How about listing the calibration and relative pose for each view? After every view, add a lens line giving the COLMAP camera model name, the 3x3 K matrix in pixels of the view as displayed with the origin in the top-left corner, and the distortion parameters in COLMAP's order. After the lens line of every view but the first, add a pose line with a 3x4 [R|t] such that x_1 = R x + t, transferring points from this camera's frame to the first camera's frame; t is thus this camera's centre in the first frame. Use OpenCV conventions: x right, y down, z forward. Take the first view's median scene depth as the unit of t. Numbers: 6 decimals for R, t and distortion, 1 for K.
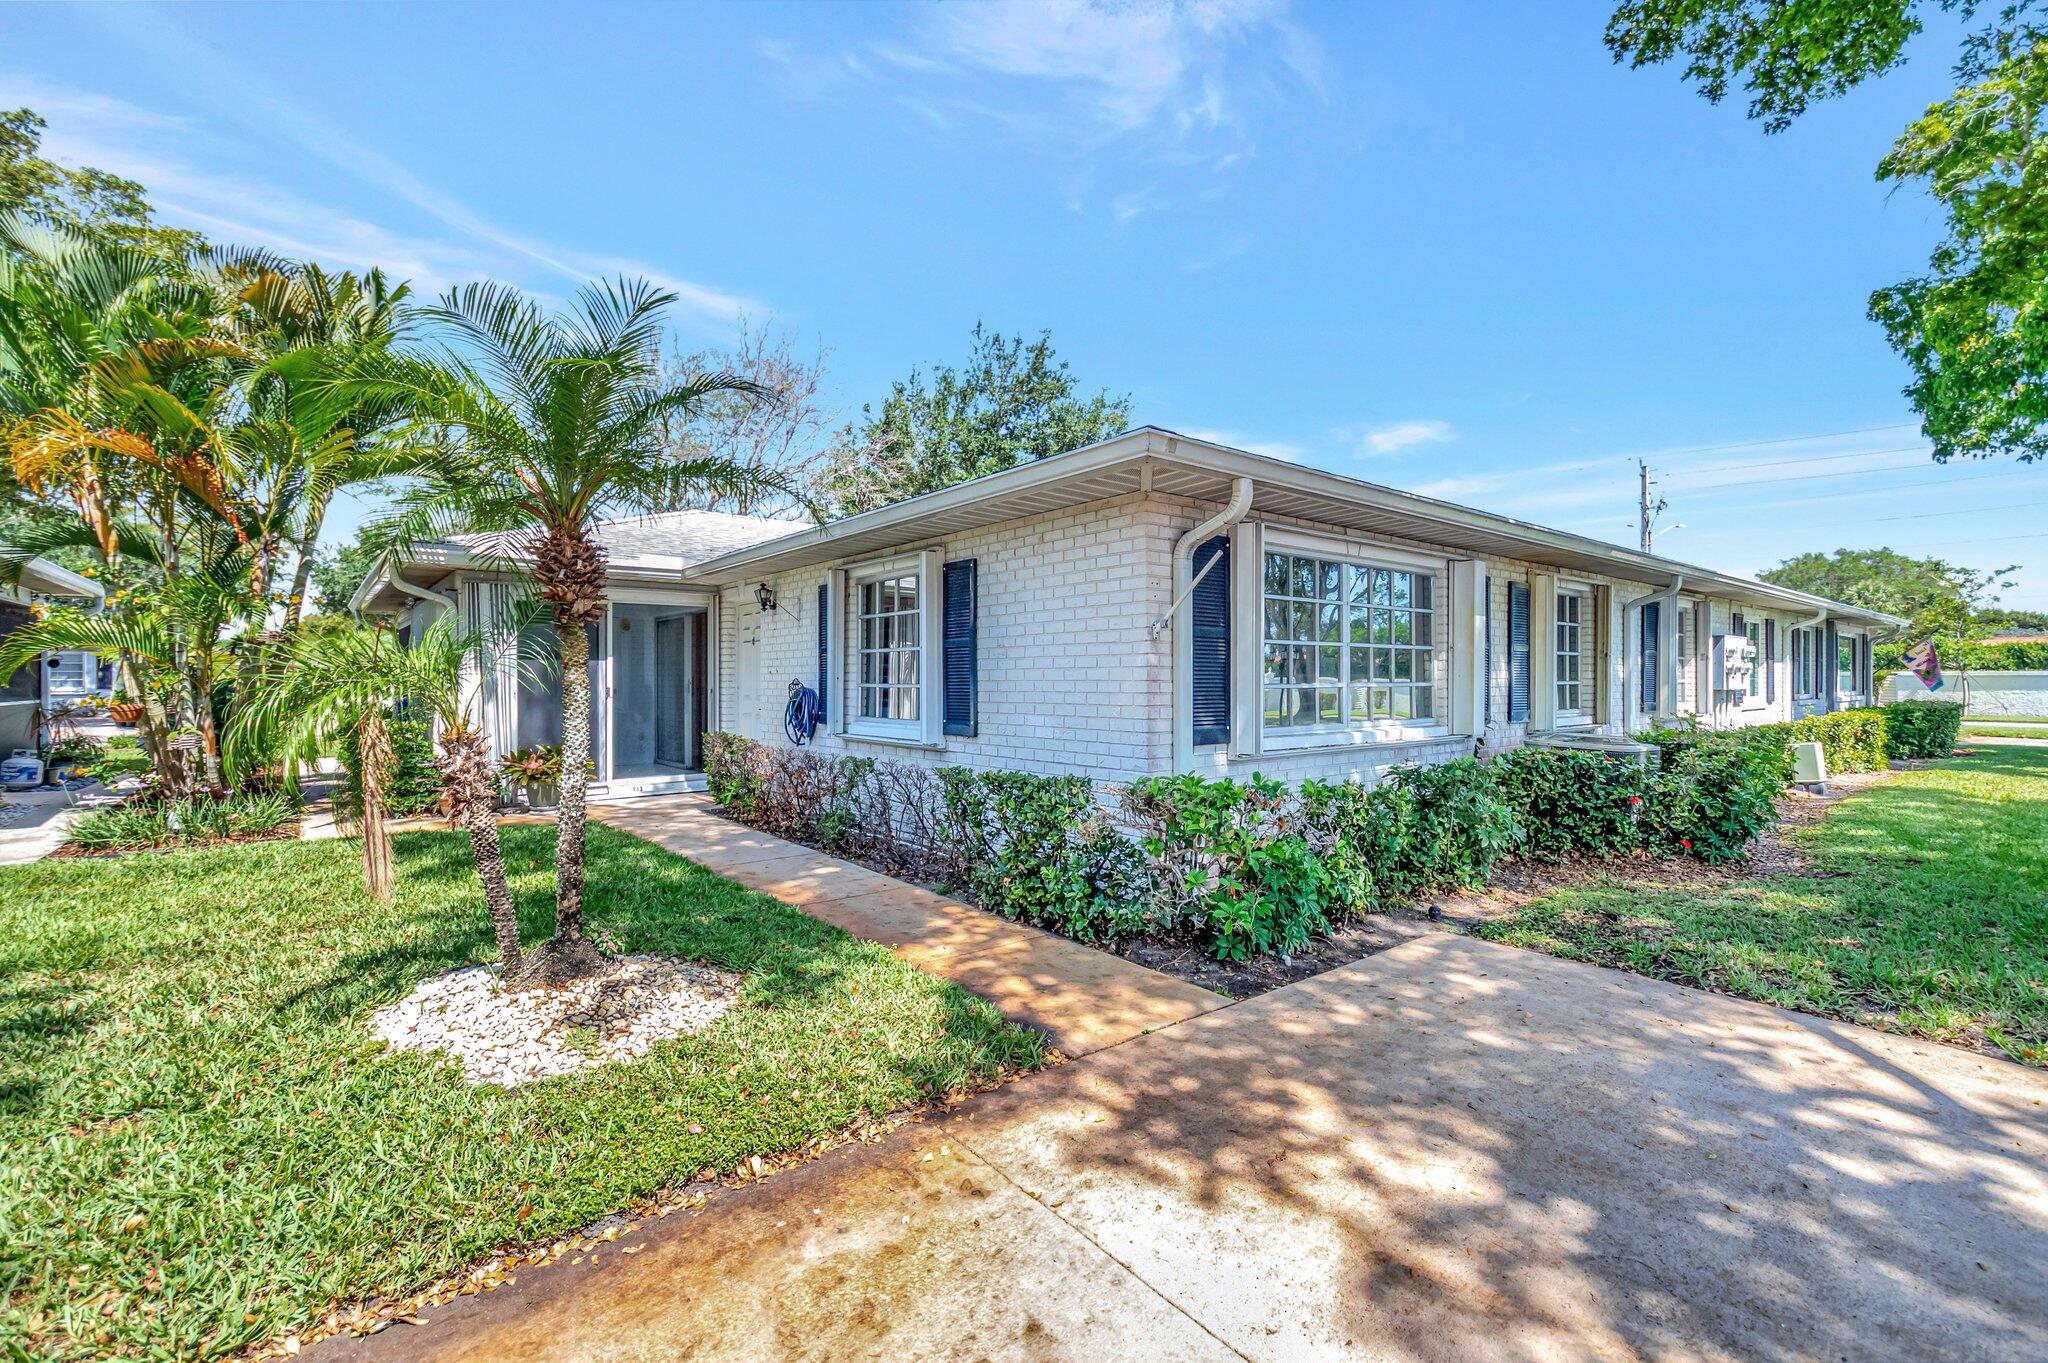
lens RADIAL K [[897.7, 0, 1031.2], [0, 897.7, 687.6], [0, 0, 1]] dist [-0.003698, -0.001439]
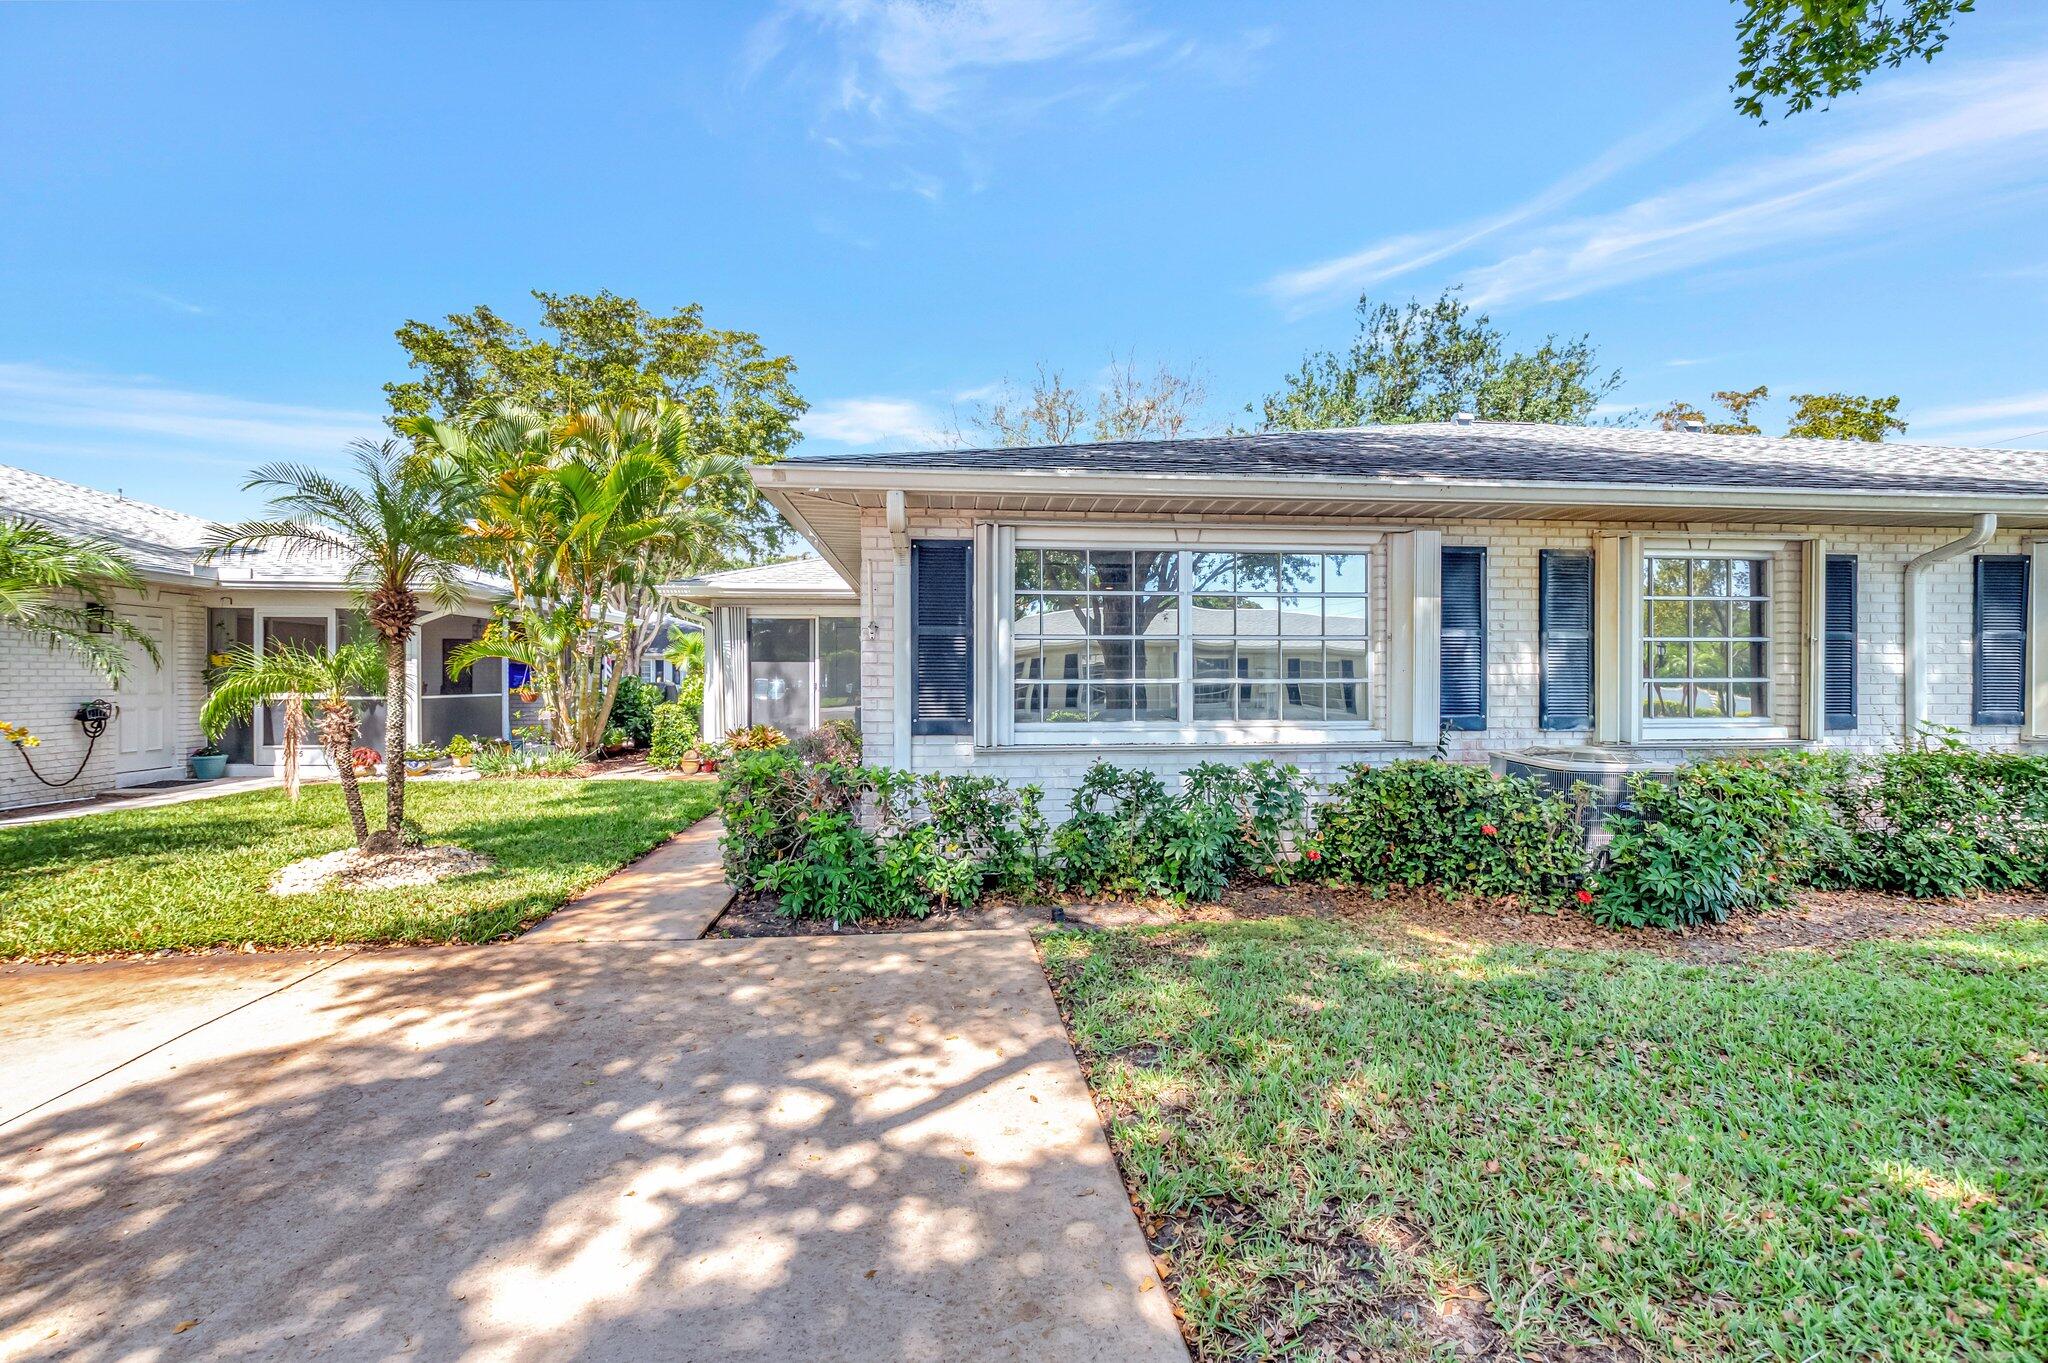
lens RADIAL K [[897.7, 0, 1034.2], [0, 897.7, 676.3], [0, 0, 1]] dist [-0.003698, -0.001439]
pose [[0.842272, -0.001232, -0.539051, 1.408118], [-0.004225, 0.999952, -0.008886, 0.002575], [0.539036, 0.009762, 0.842226, 0.240174]]
